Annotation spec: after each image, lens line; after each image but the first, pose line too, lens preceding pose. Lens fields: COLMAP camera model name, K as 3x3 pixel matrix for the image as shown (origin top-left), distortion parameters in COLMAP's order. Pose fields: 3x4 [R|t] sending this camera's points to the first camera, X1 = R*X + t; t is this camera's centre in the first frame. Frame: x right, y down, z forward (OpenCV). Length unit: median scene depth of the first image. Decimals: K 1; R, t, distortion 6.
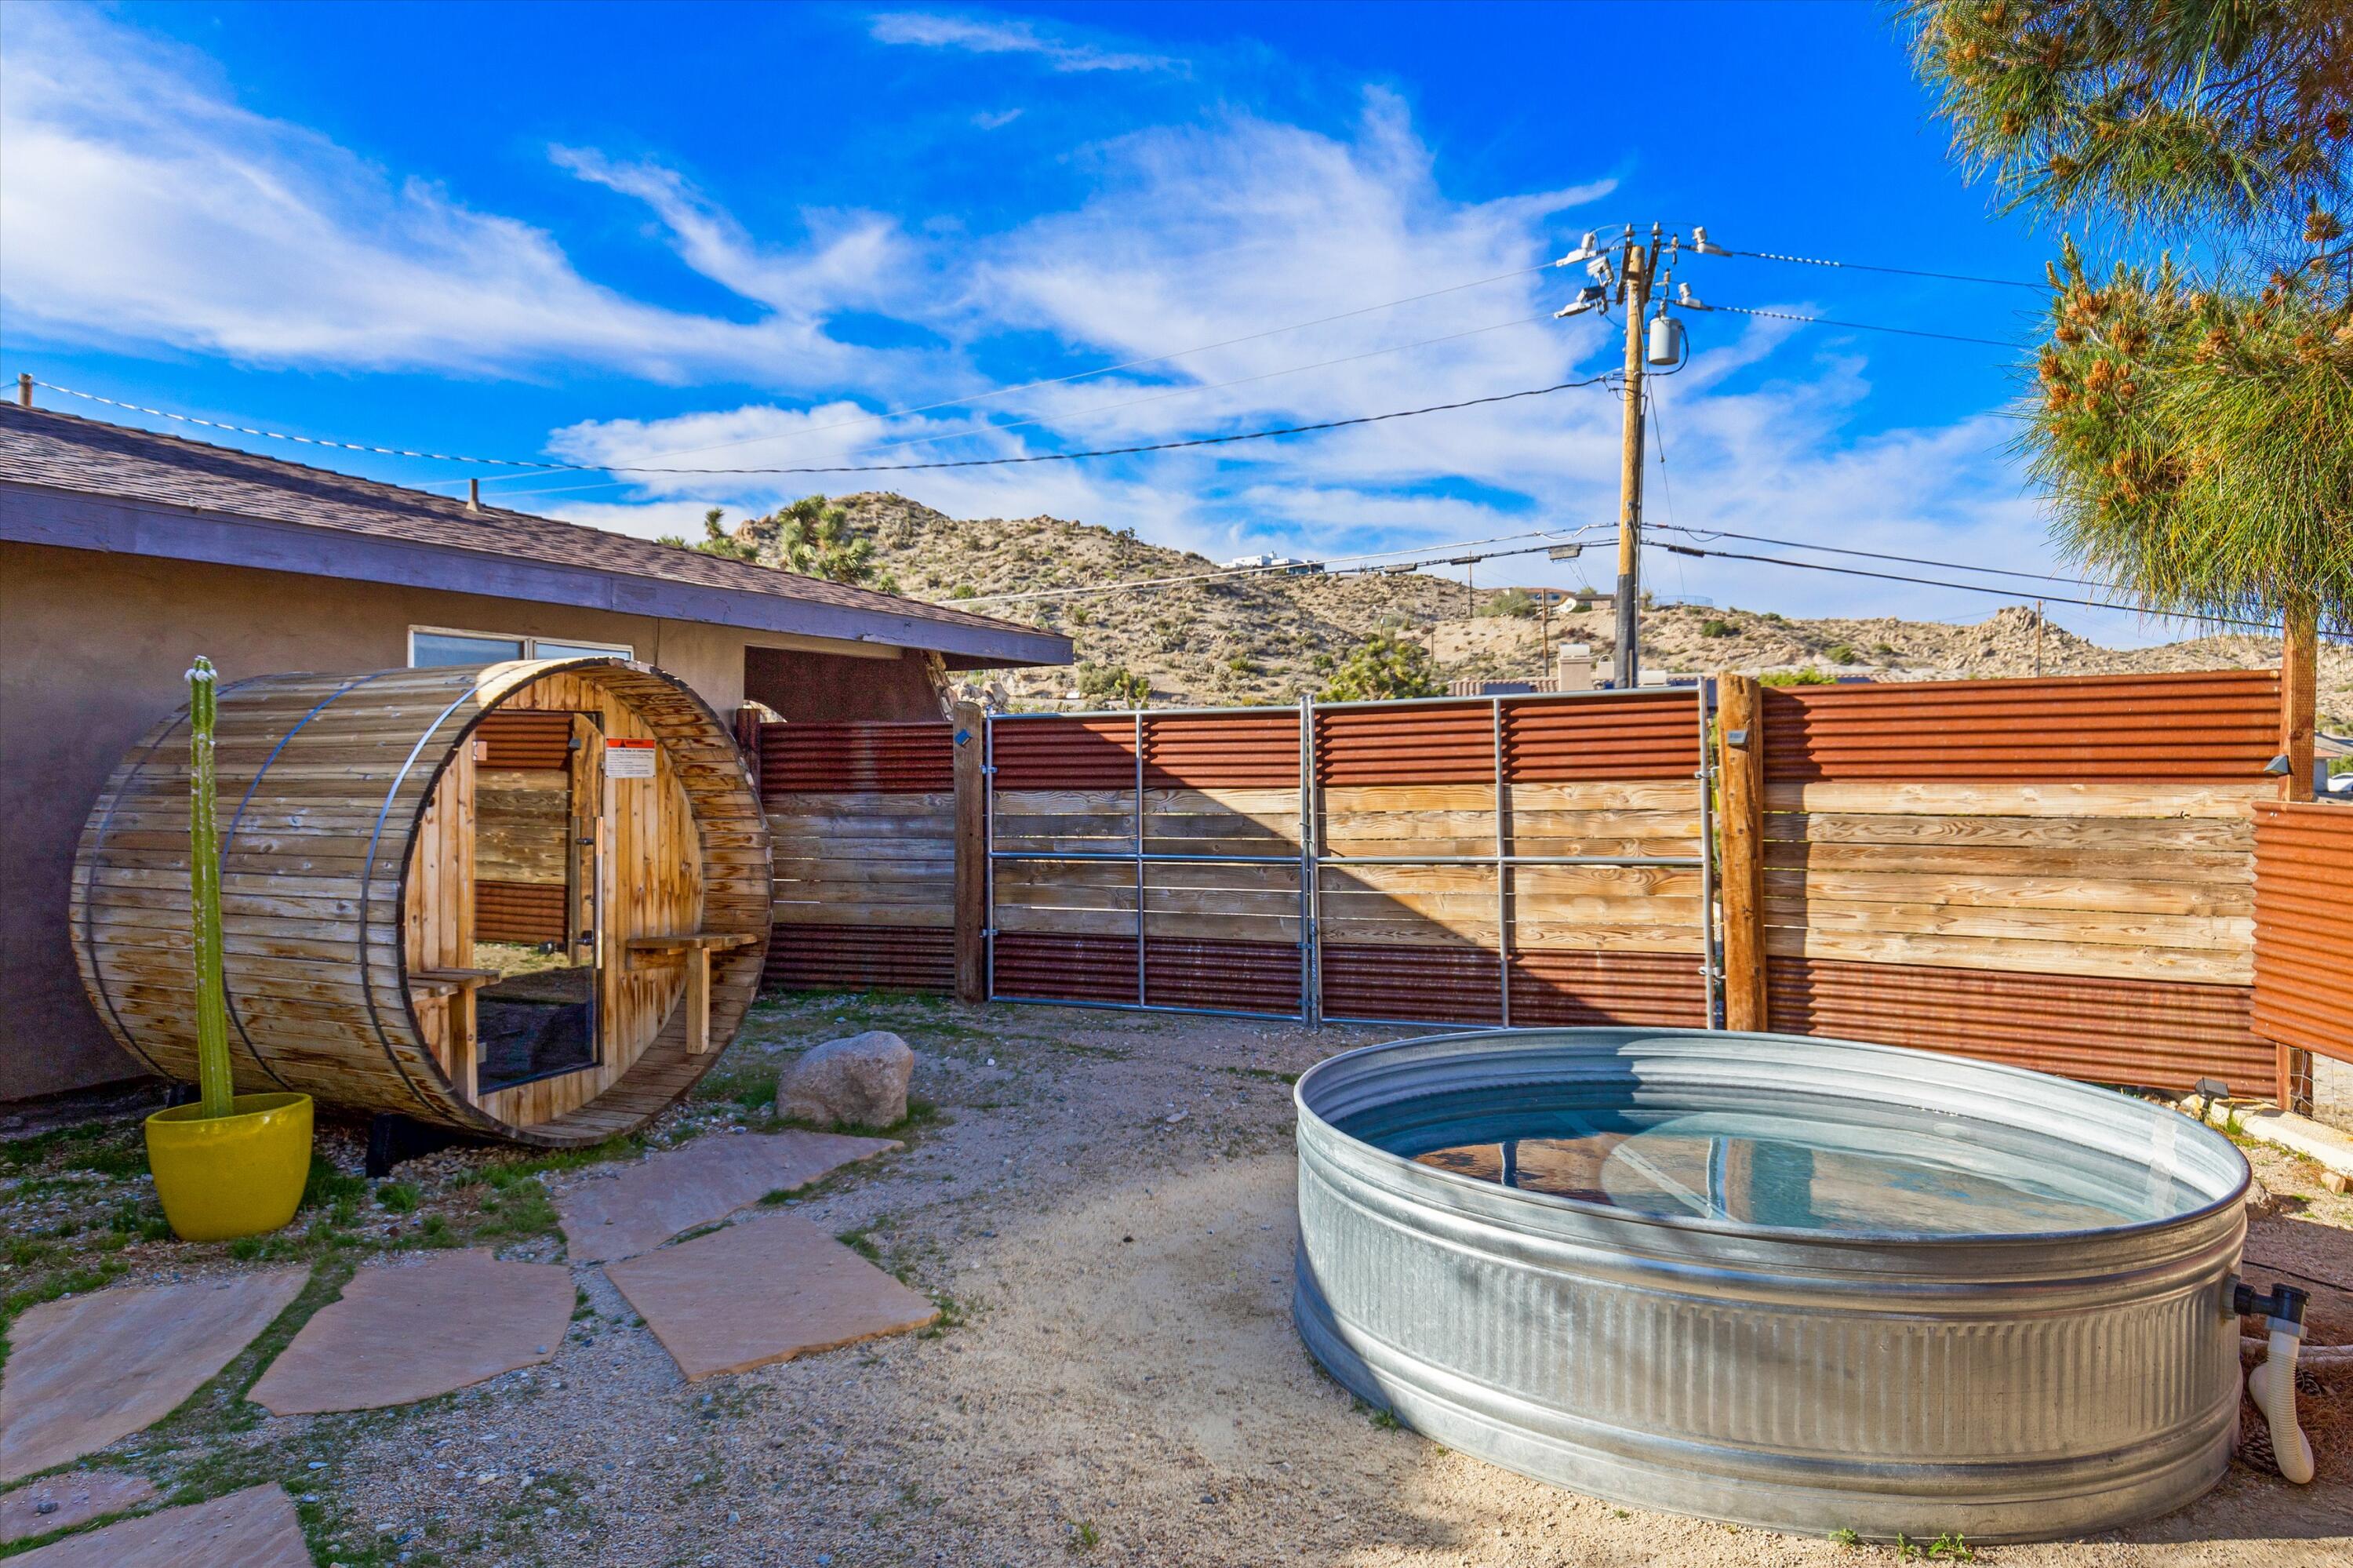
lens RADIAL K [[1142.6, 0, 1171.5], [0, 1142.6, 787.7], [0, 0, 1]] dist [-0.000012, 0.000359]
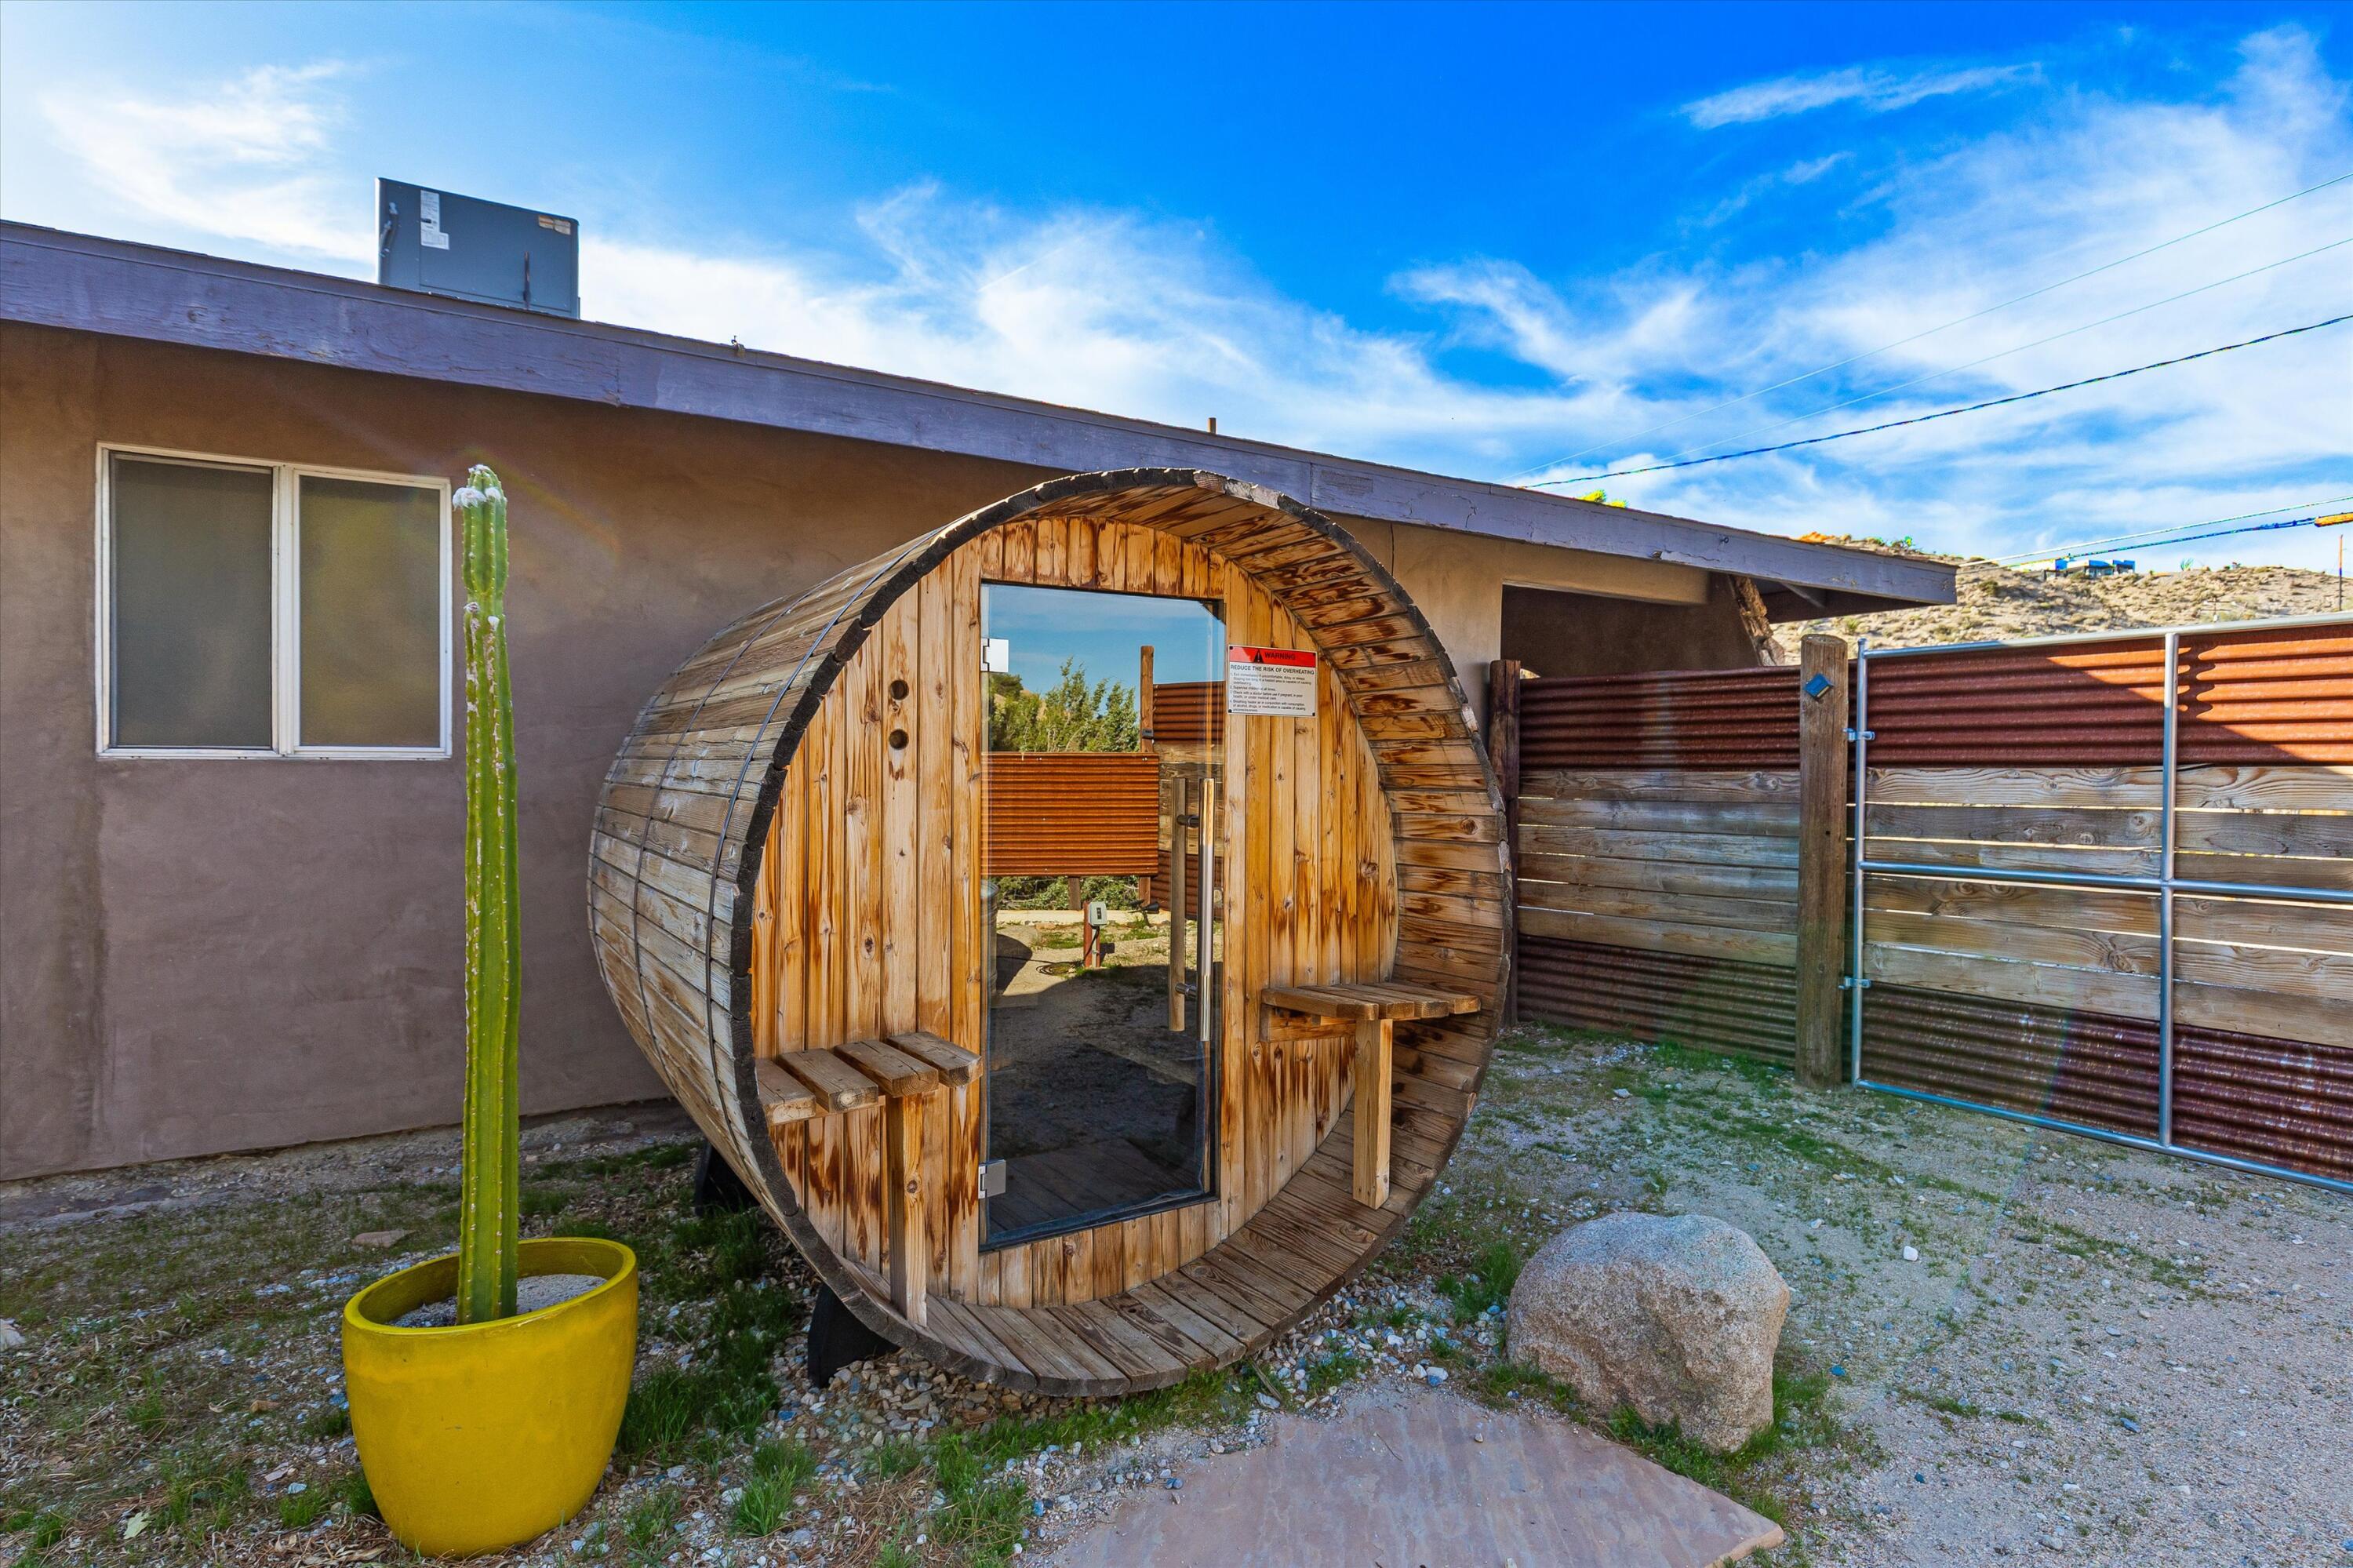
lens RADIAL K [[1142.6, 0, 1171.5], [0, 1142.6, 787.7], [0, 0, 1]] dist [-0.000012, 0.000359]
pose [[0.793554, 0.016805, -0.608268, -0.091223], [-0.011153, 0.999852, 0.013073, 0.012624], [0.608398, -0.003590, 0.793624, 0.293705]]
